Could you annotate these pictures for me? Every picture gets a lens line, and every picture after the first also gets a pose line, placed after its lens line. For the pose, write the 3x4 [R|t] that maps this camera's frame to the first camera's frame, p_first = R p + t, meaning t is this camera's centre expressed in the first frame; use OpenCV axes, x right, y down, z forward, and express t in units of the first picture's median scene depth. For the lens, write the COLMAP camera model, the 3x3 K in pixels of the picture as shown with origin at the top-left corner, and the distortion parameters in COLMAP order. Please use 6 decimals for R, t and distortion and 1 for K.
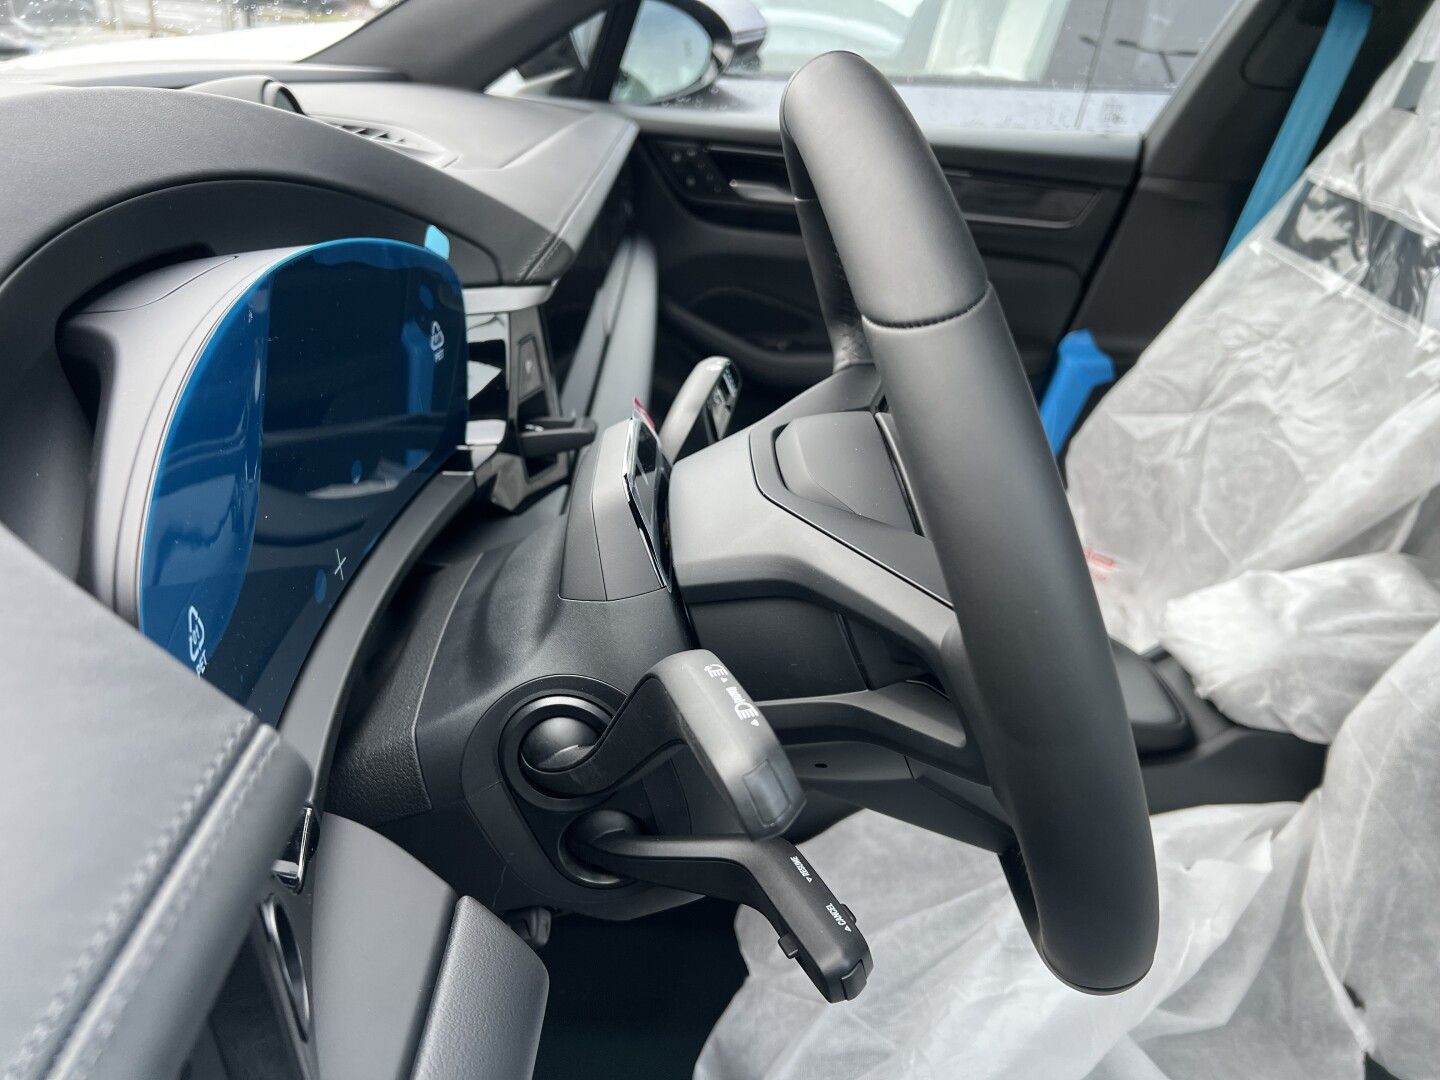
lens RADIAL K [[1110.1, 0, 715.7], [0, 1110.1, 528.0], [0, 0, 1]] dist [0.053121, -0.056749]
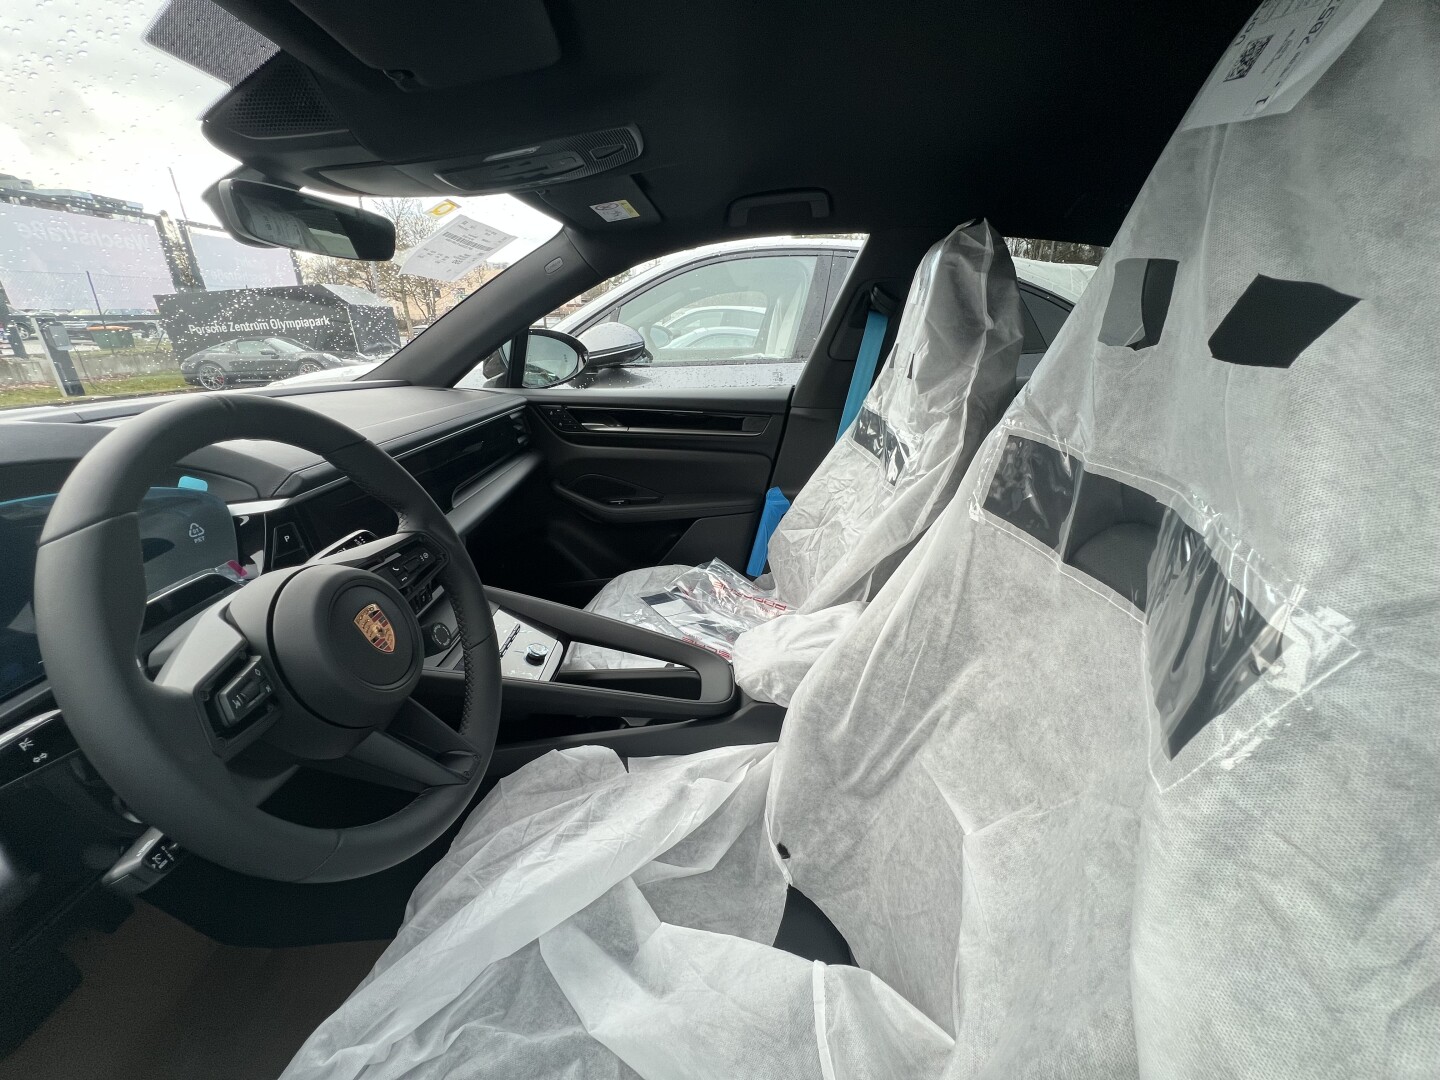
lens RADIAL K [[580.2, 0, 712.3], [0, 580.2, 540.6], [0, 0, 1]] dist [0.005727, -0.000027]
pose [[0.997638, -0.054102, -0.042315, 0.326741], [0.050562, 0.995458, -0.080668, -0.010926], [0.046487, 0.078338, 0.995842, 0.007808]]
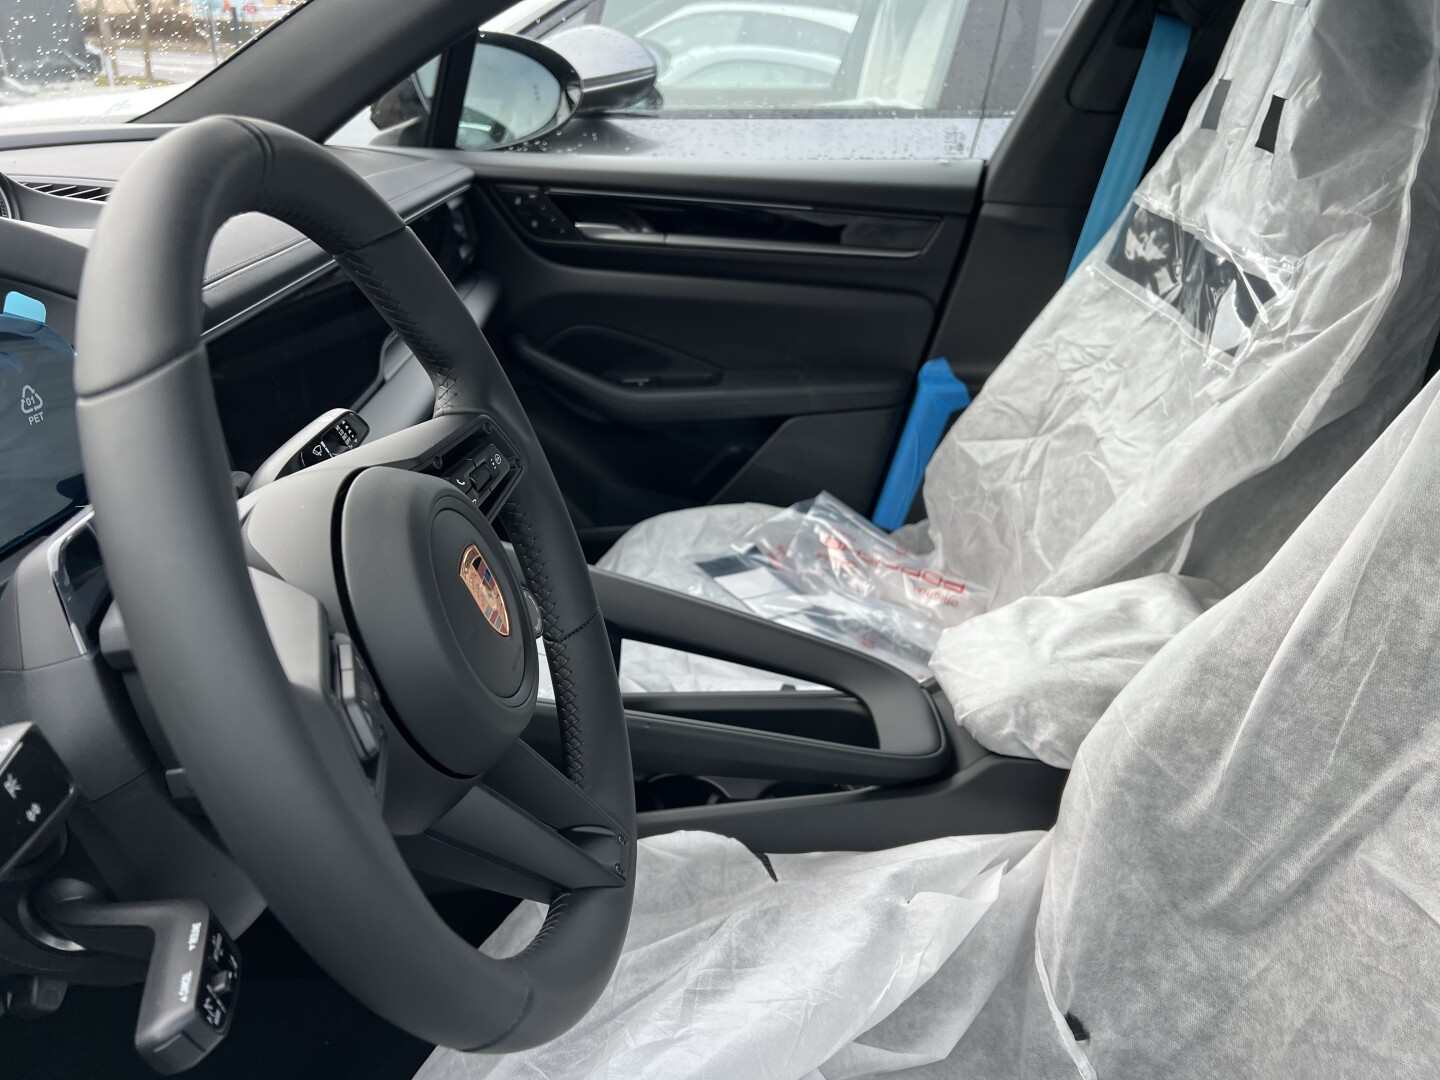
lens RADIAL K [[1104.9, 0, 716.2], [0, 1104.9, 533.9], [0, 0, 1]] dist [0.055619, -0.059507]
pose [[0.999374, -0.031678, -0.015759, 0.175523], [0.031360, 0.999306, -0.020085, -0.005122], [0.016384, 0.019579, 0.999674, 0.001897]]
